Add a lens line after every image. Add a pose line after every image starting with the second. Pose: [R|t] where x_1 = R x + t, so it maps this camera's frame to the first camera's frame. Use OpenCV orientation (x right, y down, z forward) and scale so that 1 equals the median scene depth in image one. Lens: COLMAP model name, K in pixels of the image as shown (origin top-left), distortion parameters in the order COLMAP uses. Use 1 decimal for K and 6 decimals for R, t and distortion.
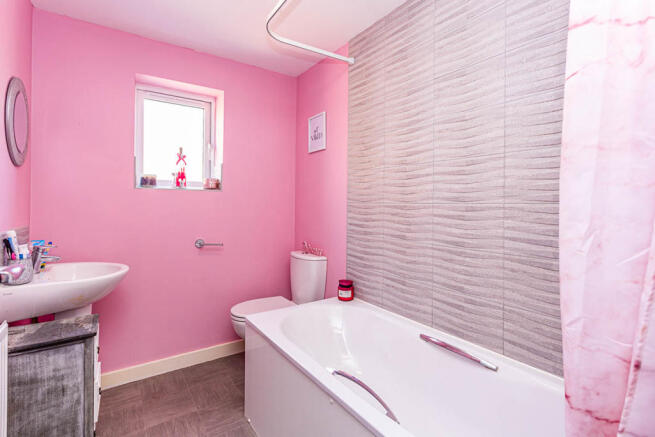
lens RADIAL K [[323.5, 0, 311.5], [0, 323.5, 202.1], [0, 0, 1]] dist [0.004280, 0.000717]
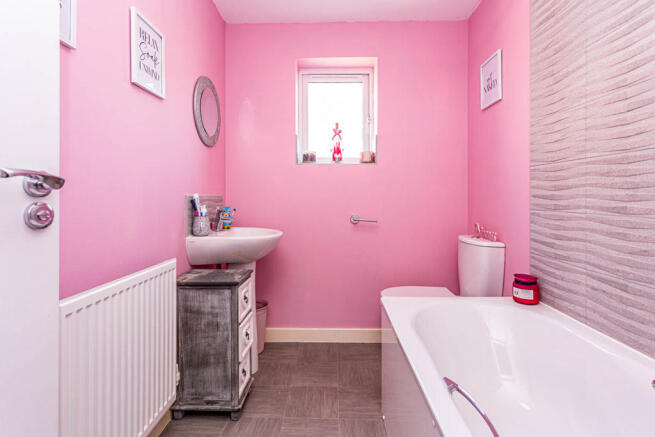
lens RADIAL K [[323.5, 0, 323.4], [0, 323.5, 197.3], [0, 0, 1]] dist [0.004280, 0.000717]
pose [[0.814251, -0.005527, -0.580486, 0.166861], [0.001899, 0.999975, -0.006858, 0.080127], [0.580509, 0.004482, 0.814241, 0.176417]]
